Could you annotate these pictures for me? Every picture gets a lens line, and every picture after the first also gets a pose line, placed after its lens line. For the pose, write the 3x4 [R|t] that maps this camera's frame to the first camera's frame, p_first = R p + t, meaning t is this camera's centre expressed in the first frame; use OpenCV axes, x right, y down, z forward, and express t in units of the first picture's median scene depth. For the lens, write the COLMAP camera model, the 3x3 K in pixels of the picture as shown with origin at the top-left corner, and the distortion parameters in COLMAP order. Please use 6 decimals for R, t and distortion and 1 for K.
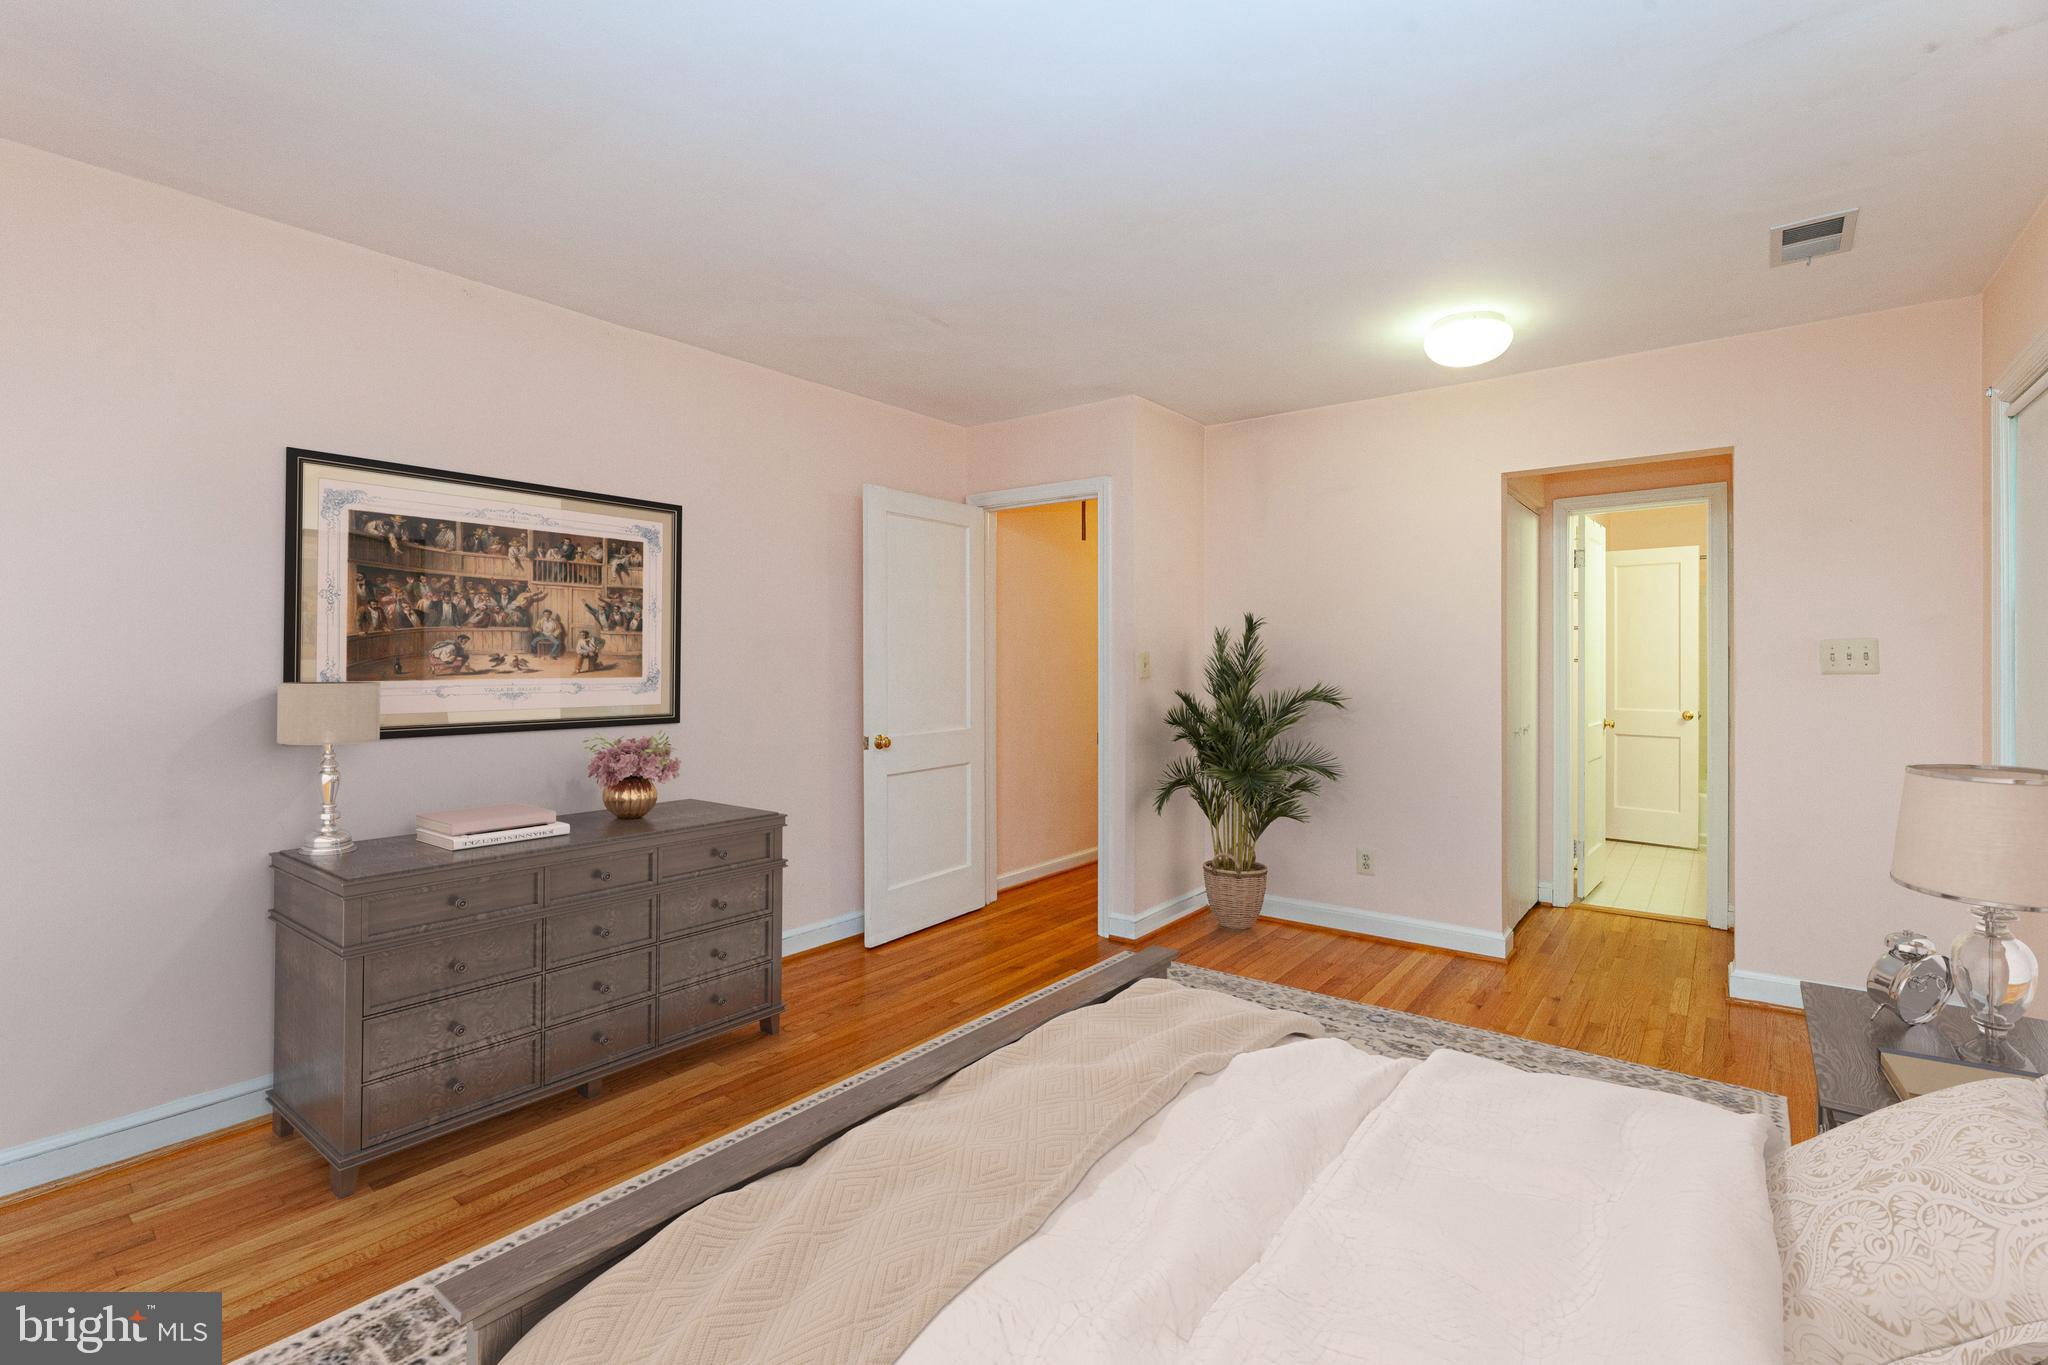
lens RADIAL K [[907.8, 0, 1135.8], [0, 907.8, 654.5], [0, 0, 1]] dist [-0.001943, -0.000126]
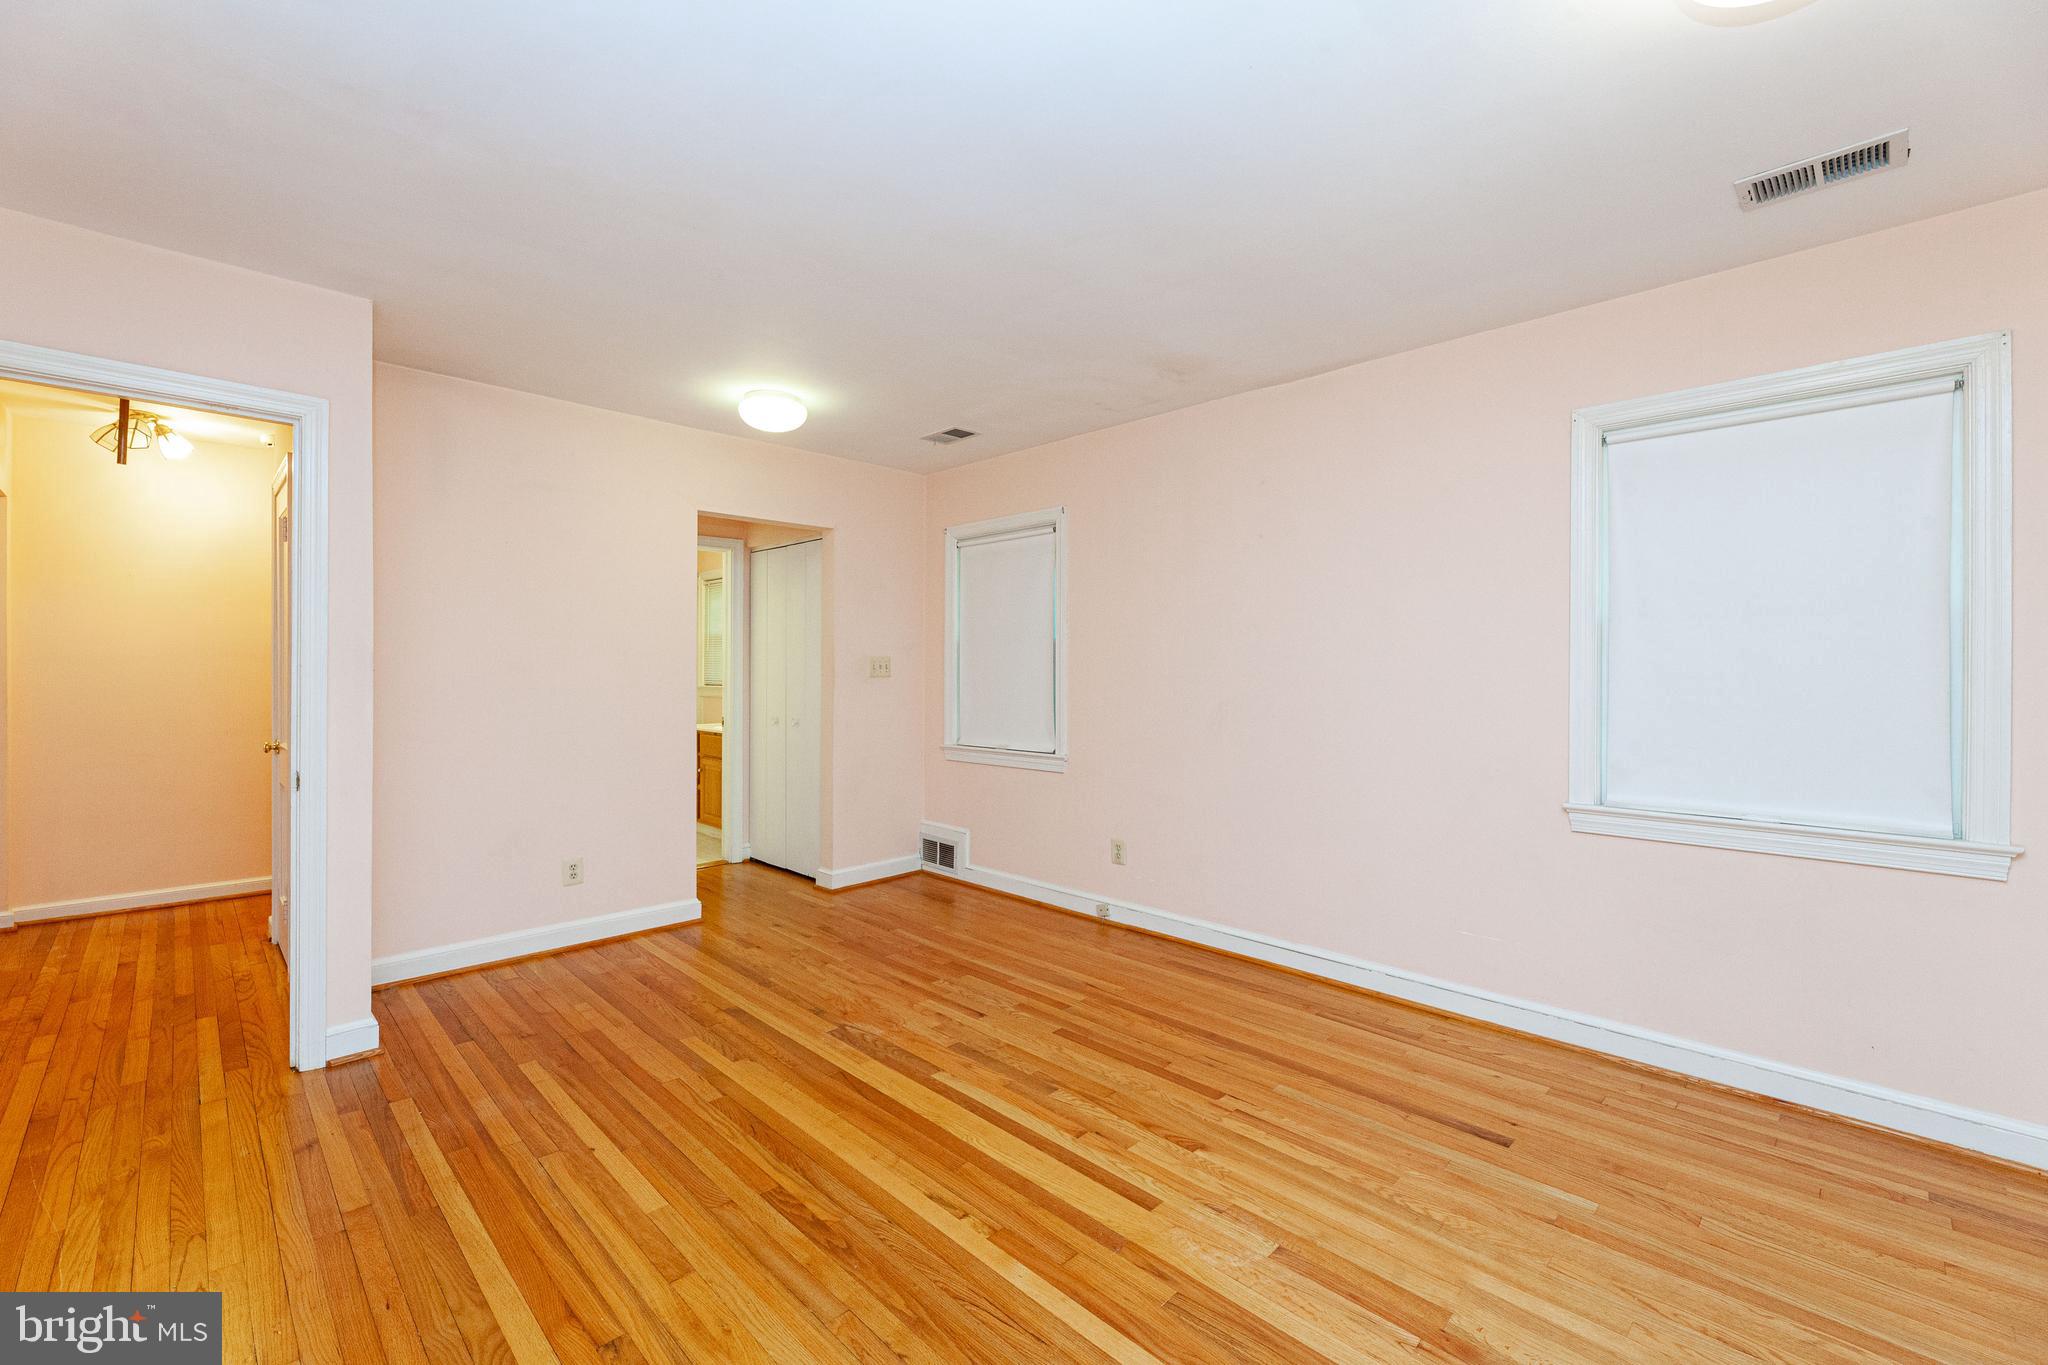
lens RADIAL K [[845.5, 0, 1016.1], [0, 845.5, 678.2], [0, 0, 1]] dist [-0.009891, -0.000072]
pose [[0.168643, -0.008447, 0.985641, -0.603884], [-0.010235, 0.999894, 0.010320, 0.003236], [-0.985624, -0.011829, 0.168539, 0.397035]]
